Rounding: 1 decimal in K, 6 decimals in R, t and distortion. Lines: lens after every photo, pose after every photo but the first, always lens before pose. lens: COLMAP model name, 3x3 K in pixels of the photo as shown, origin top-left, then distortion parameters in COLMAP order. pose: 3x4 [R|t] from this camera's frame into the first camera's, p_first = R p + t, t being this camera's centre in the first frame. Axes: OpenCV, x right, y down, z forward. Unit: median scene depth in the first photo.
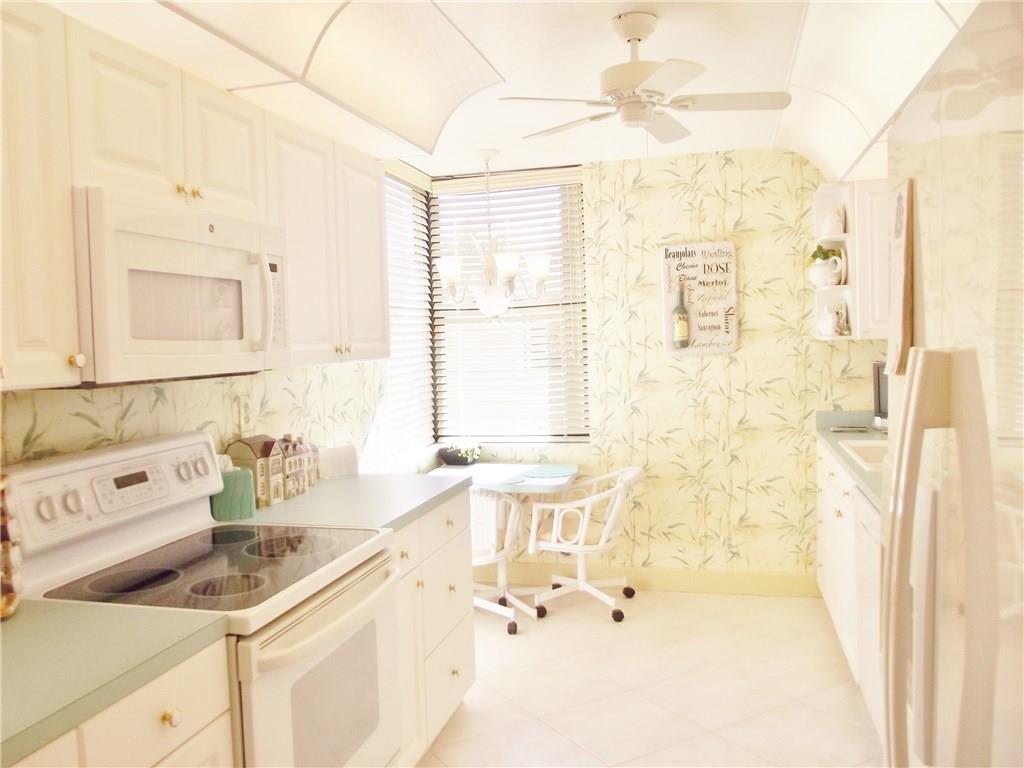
lens RADIAL K [[854.7, 0, 512.0], [0, 854.7, 384.0], [0, 0, 1]] dist [-0.063572, -0.014886]
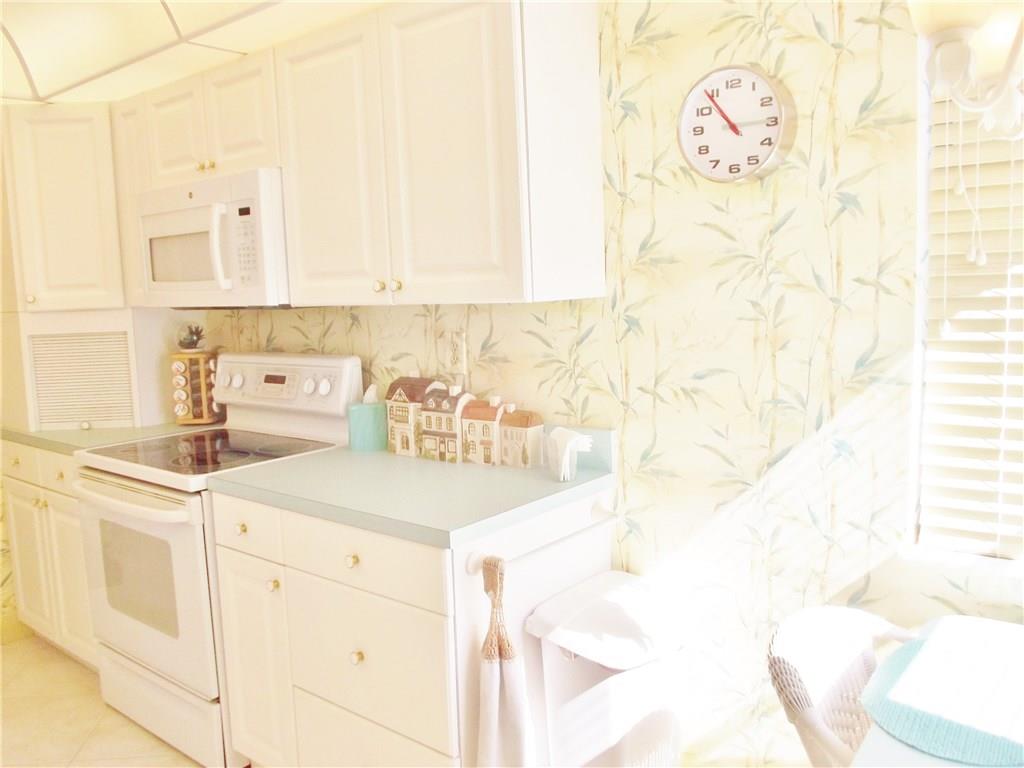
lens RADIAL K [[854.7, 0, 512.0], [0, 854.7, 384.0], [0, 0, 1]] dist [-0.063572, -0.014886]
pose [[-0.427195, 0.164361, -0.889095, 0.546568], [0.004420, 0.983707, 0.179727, -0.111986], [0.904149, 0.072848, -0.420961, 1.736206]]
